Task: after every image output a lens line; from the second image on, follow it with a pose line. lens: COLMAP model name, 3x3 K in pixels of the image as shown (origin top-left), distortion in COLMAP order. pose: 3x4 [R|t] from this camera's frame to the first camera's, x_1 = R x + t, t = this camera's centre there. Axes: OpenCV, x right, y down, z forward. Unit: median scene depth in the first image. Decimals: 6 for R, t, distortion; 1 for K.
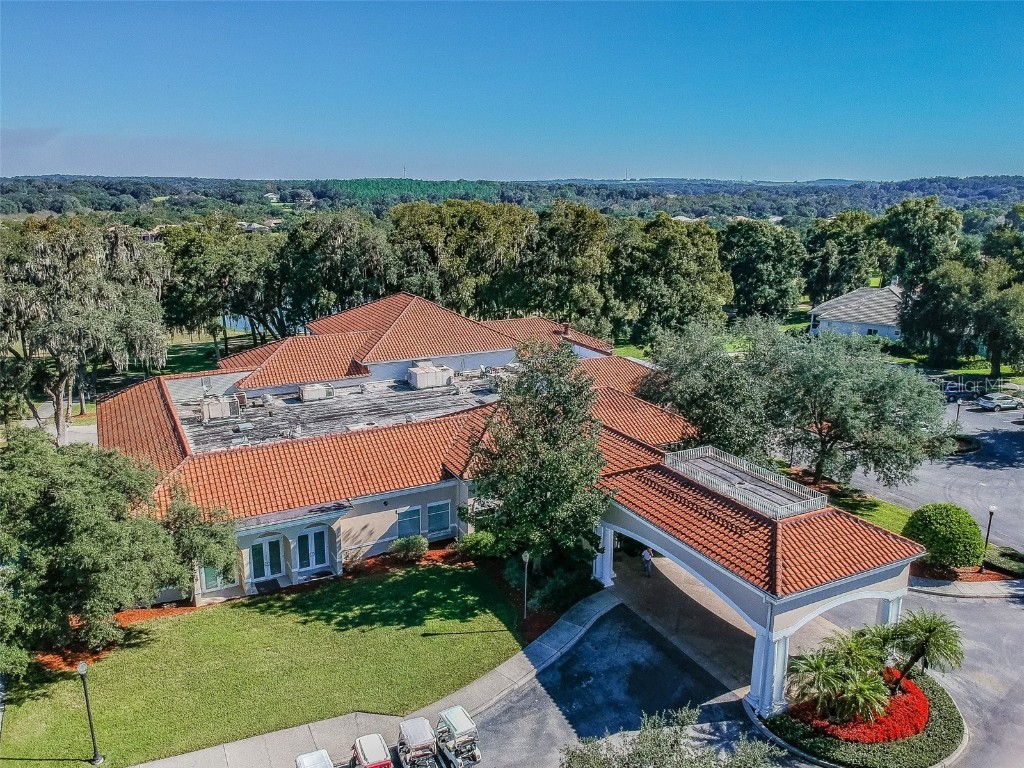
lens RADIAL K [[776.3, 0, 512.0], [0, 776.3, 384.0], [0, 0, 1]] dist [0.067868, -0.105802]
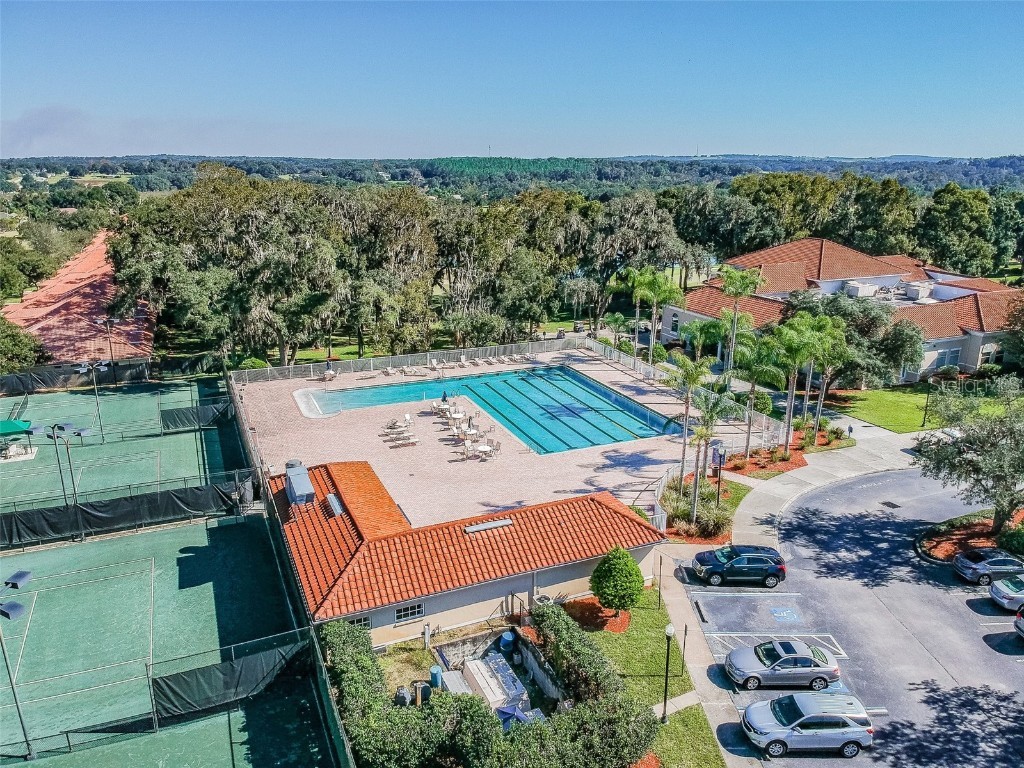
lens RADIAL K [[764.0, 0, 512.0], [0, 764.0, 384.0], [0, 0, 1]] dist [0.121532, -0.205345]
pose [[0.997442, 0.015416, -0.069792, -0.724372], [-0.013351, 0.999462, 0.029962, 0.147075], [0.070216, -0.028954, 0.997111, -0.596582]]
